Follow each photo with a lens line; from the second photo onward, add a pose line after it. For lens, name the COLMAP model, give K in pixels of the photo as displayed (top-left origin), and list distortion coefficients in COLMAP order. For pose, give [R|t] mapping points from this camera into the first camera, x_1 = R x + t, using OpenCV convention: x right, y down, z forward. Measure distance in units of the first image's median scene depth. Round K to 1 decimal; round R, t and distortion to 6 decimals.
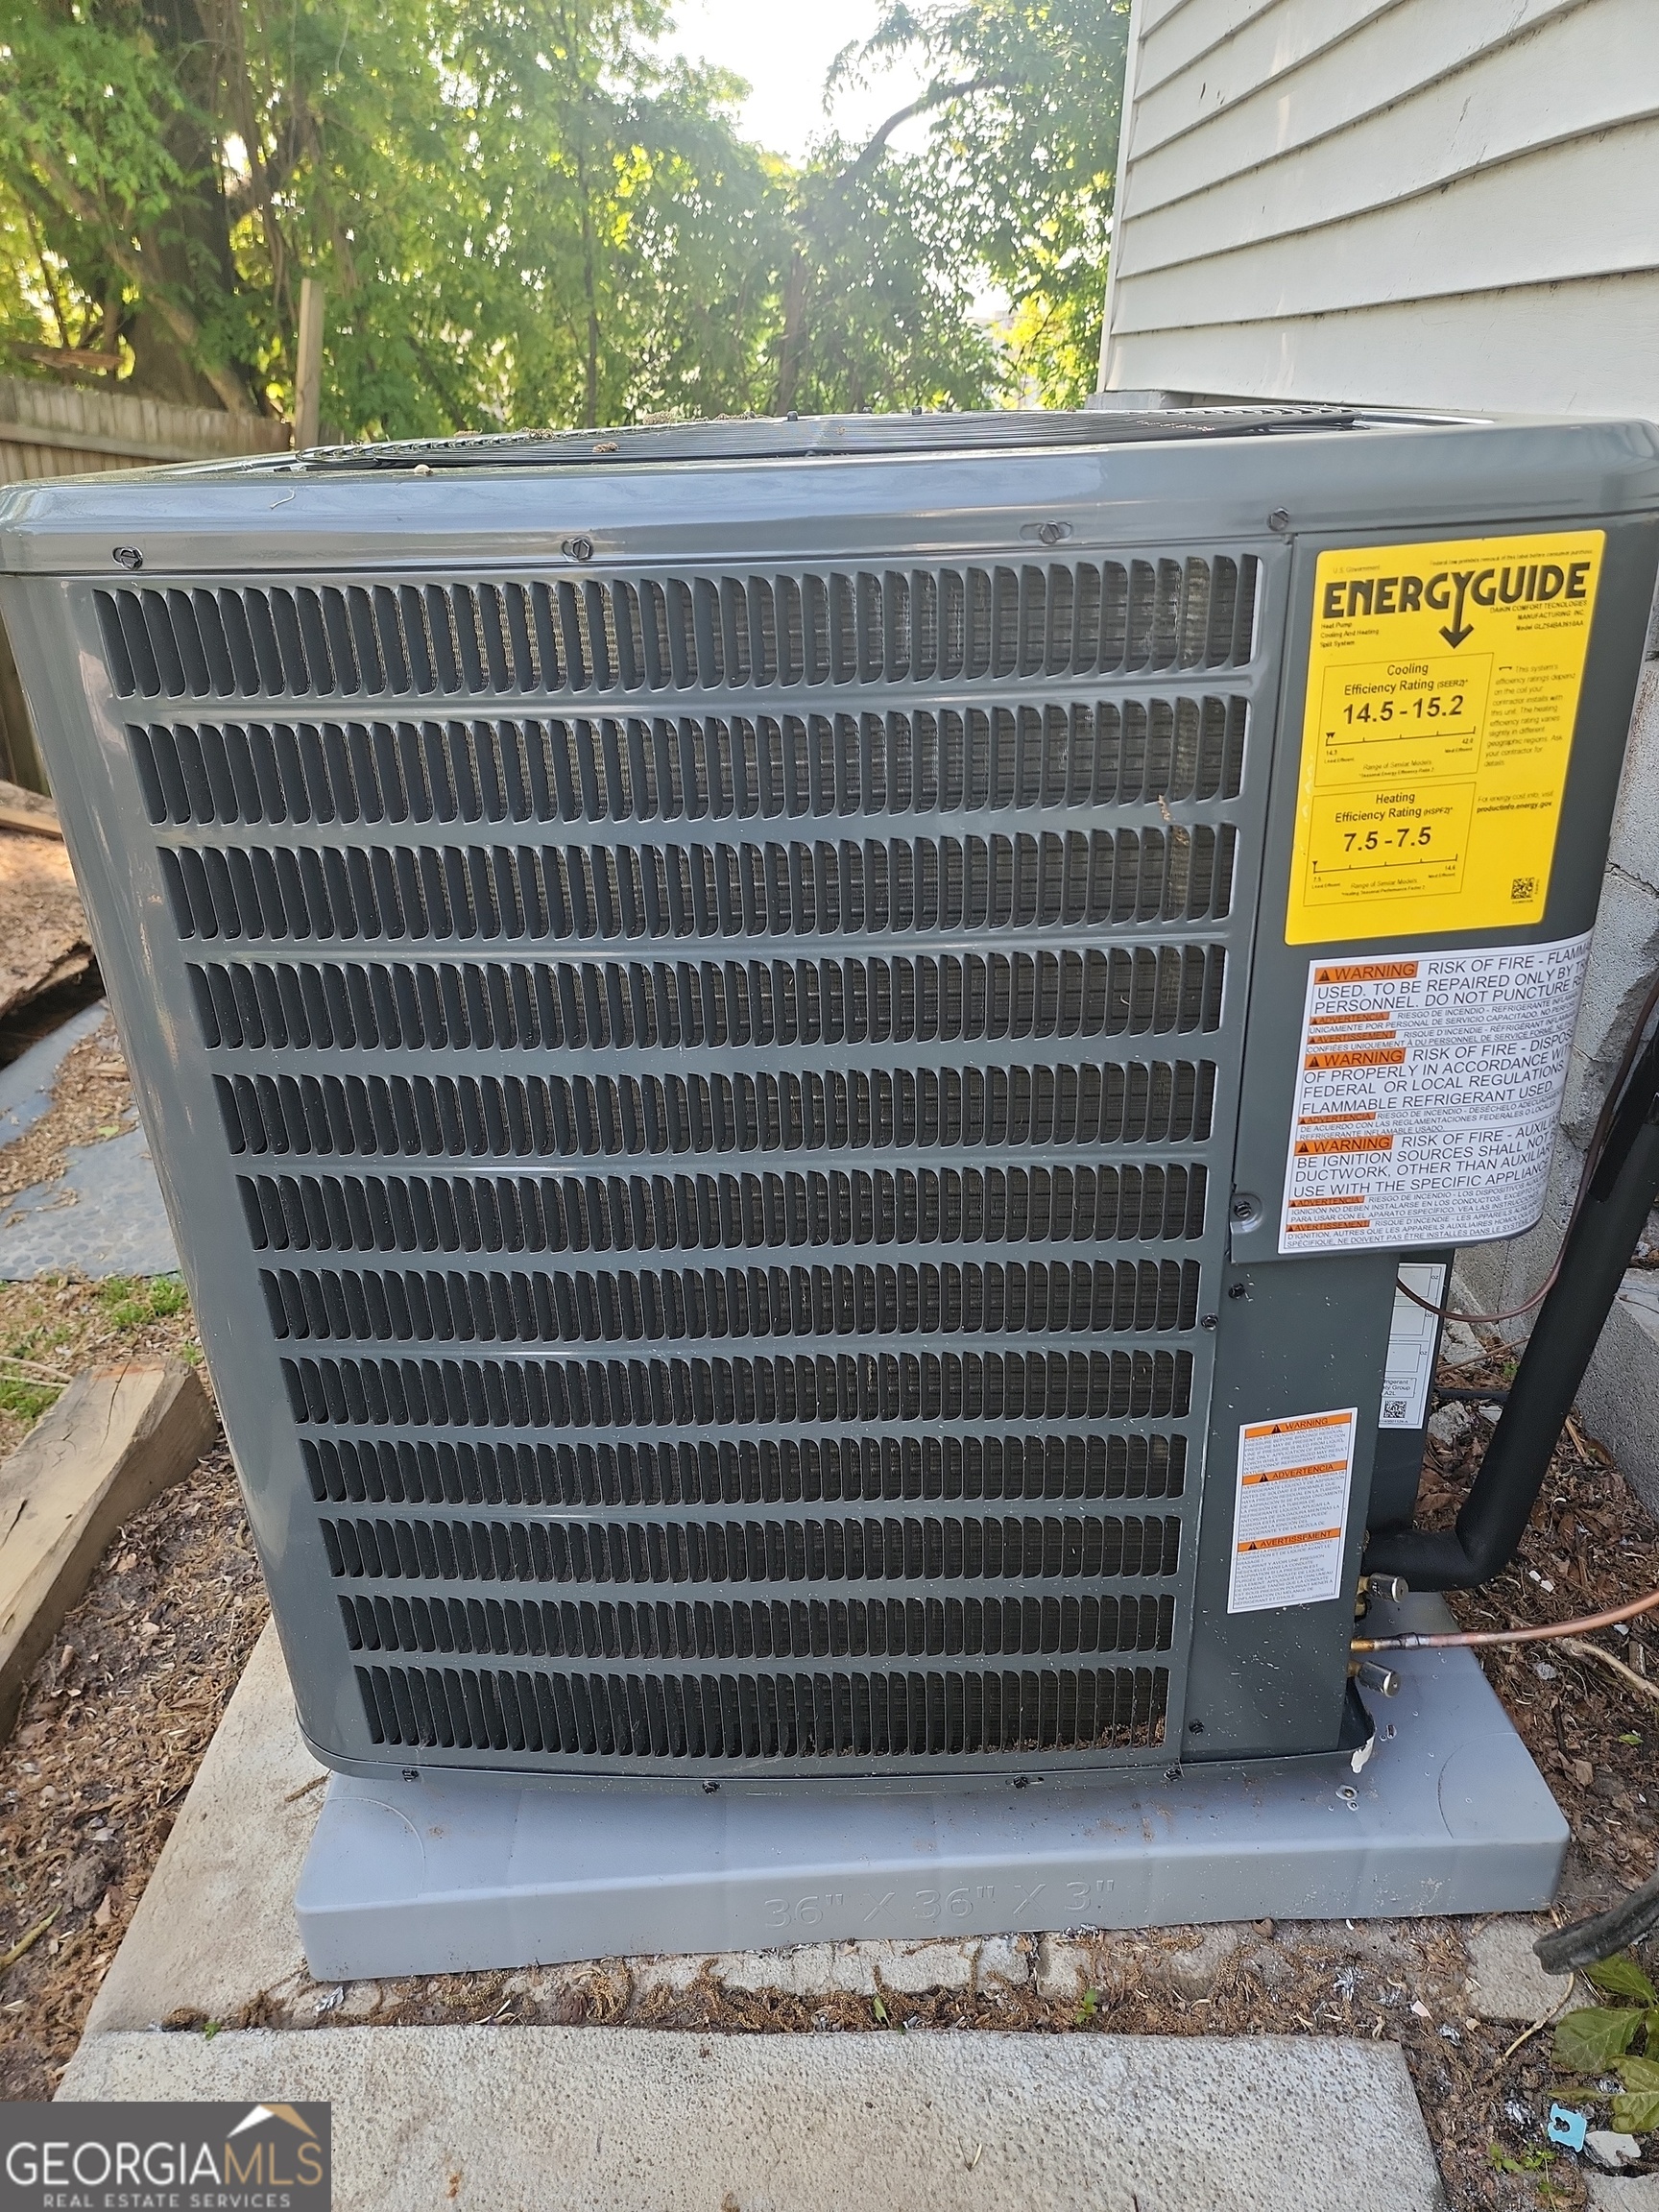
lens RADIAL K [[1482.5, 0, 829.5], [0, 1482.5, 1106.0], [0, 0, 1]] dist [0.001671, 0.000339]
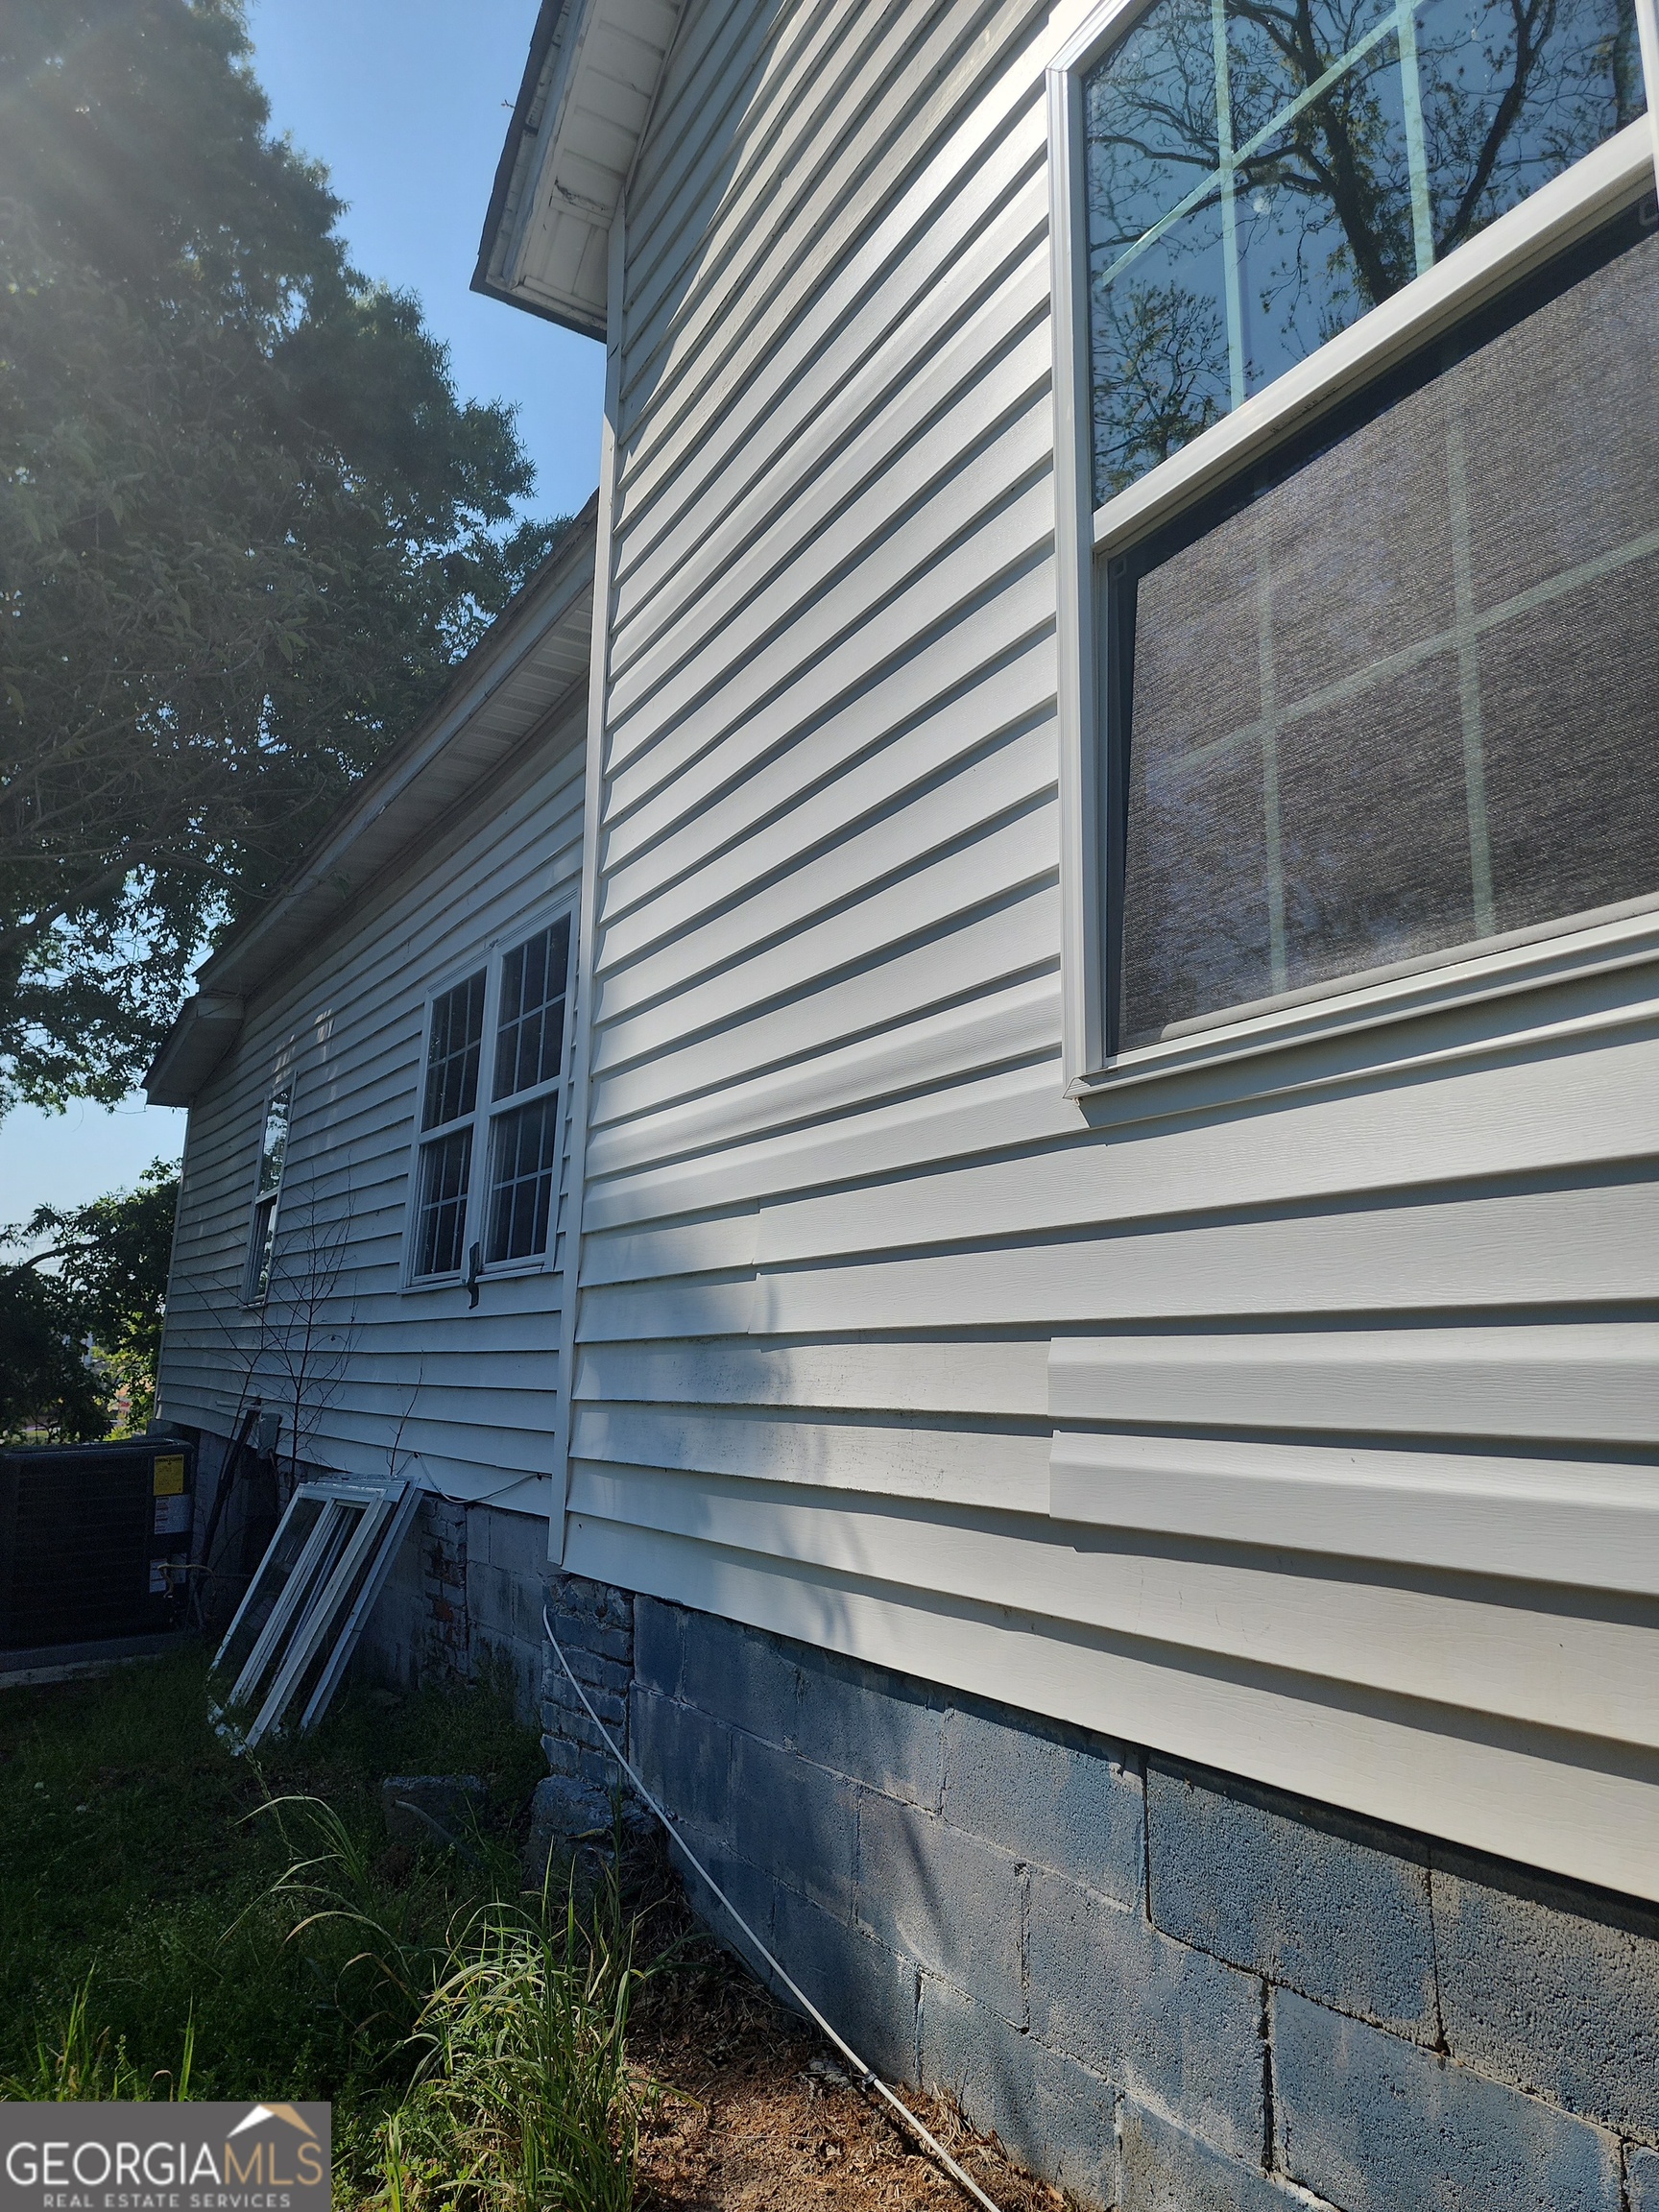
lens RADIAL K [[1482.5, 0, 829.5], [0, 1482.5, 1106.0], [0, 0, 1]] dist [0.001671, 0.000339]
pose [[0.848074, 0.080348, 0.523751, -0.091830], [0.240413, 0.822497, -0.515462, 0.288722], [-0.472200, 0.563066, 0.678221, -0.681755]]
